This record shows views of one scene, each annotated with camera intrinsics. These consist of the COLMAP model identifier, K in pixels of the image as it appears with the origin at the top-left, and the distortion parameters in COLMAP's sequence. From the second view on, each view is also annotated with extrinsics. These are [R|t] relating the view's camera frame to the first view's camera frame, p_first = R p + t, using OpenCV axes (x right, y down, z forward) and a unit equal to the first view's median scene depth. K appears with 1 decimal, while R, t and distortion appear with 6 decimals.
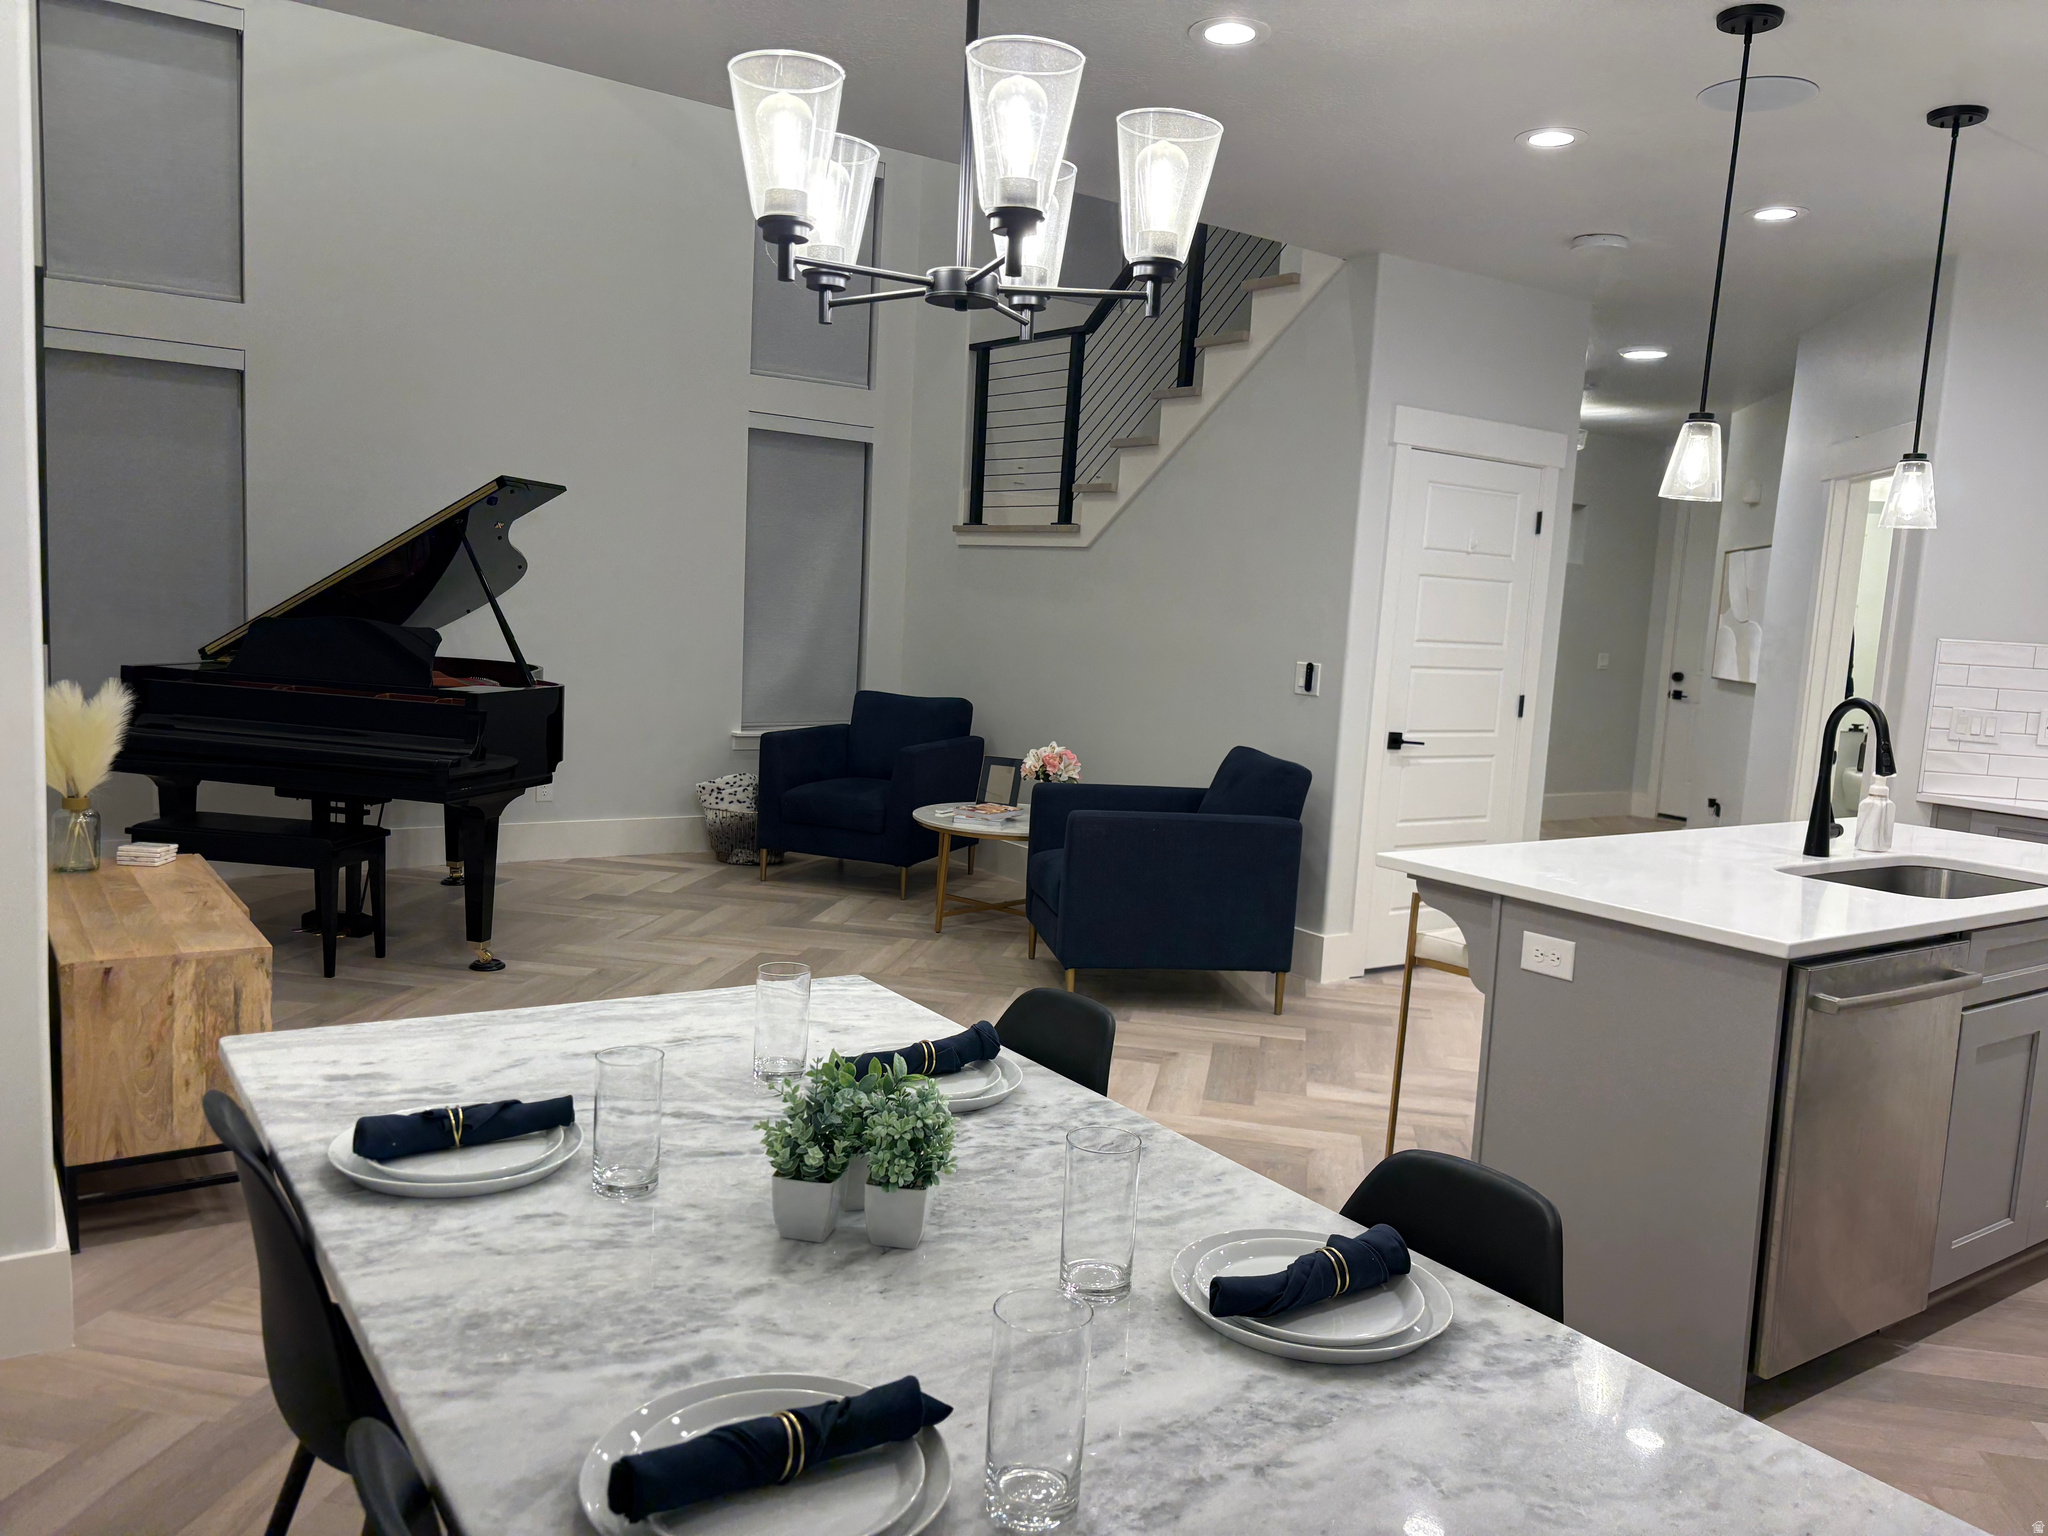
lens RADIAL K [[1533.6, 0, 1026.9], [0, 1533.6, 770.6], [0, 0, 1]] dist [0.024967, -0.032367]
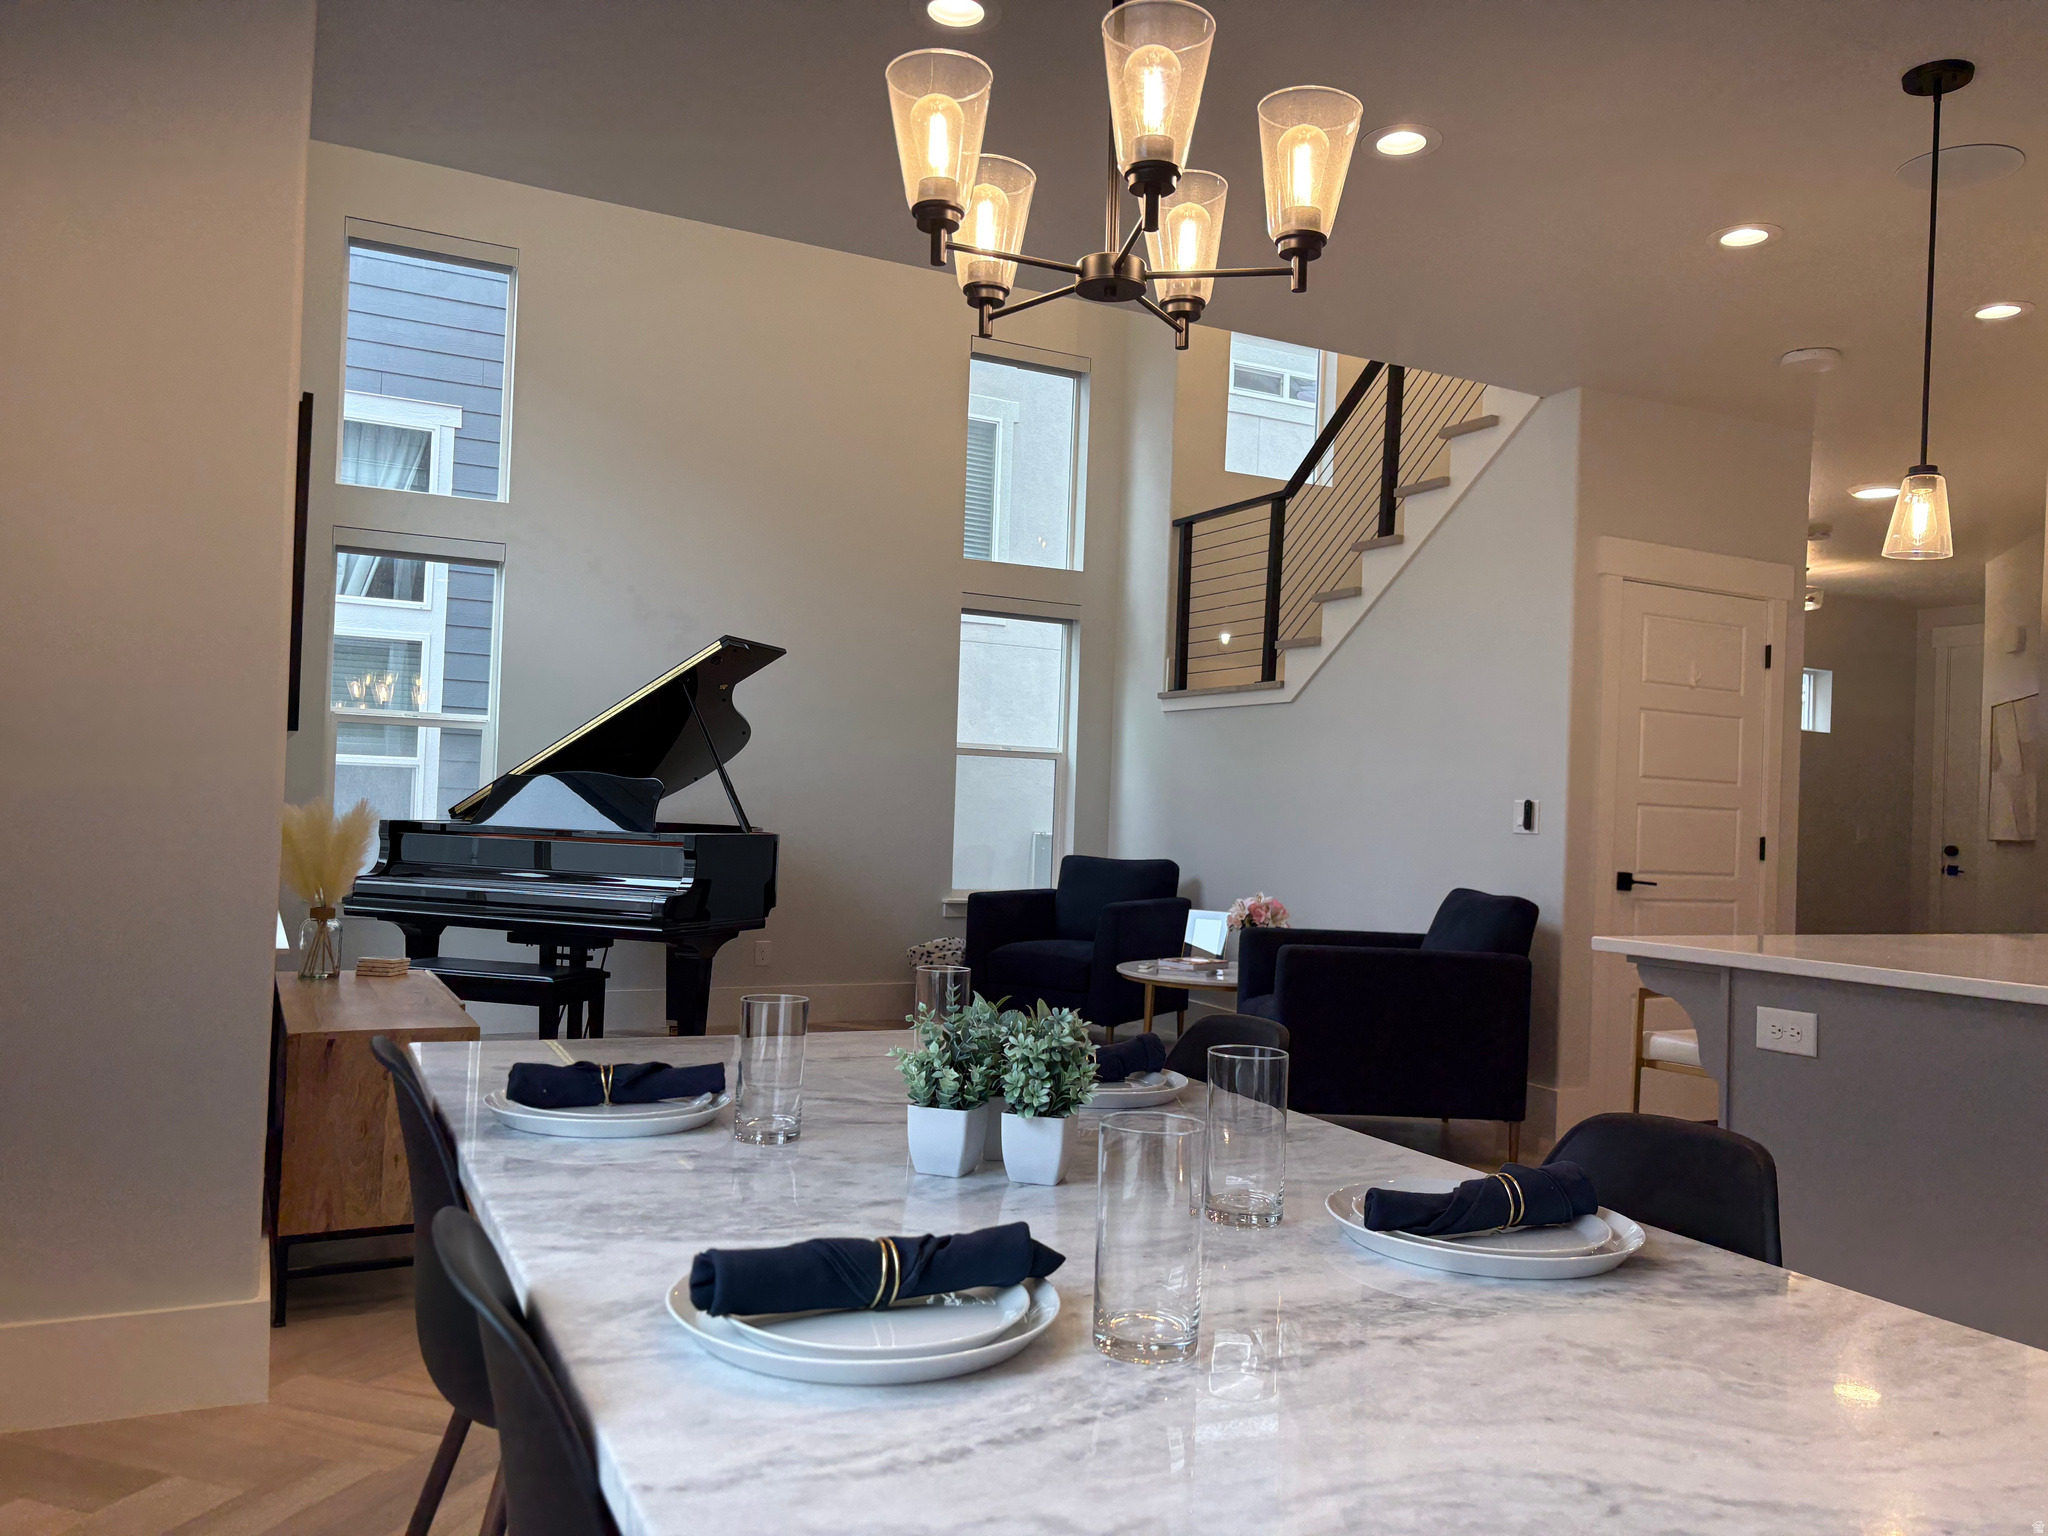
lens RADIAL K [[1533.6, 0, 1032.1], [0, 1533.6, 776.0], [0, 0, 1]] dist [0.024967, -0.032367]
pose [[0.989675, -0.020924, -0.141791, 0.027770], [0.000039, 0.989326, -0.145722, 0.104296], [0.143326, 0.144212, 0.979112, 0.018361]]
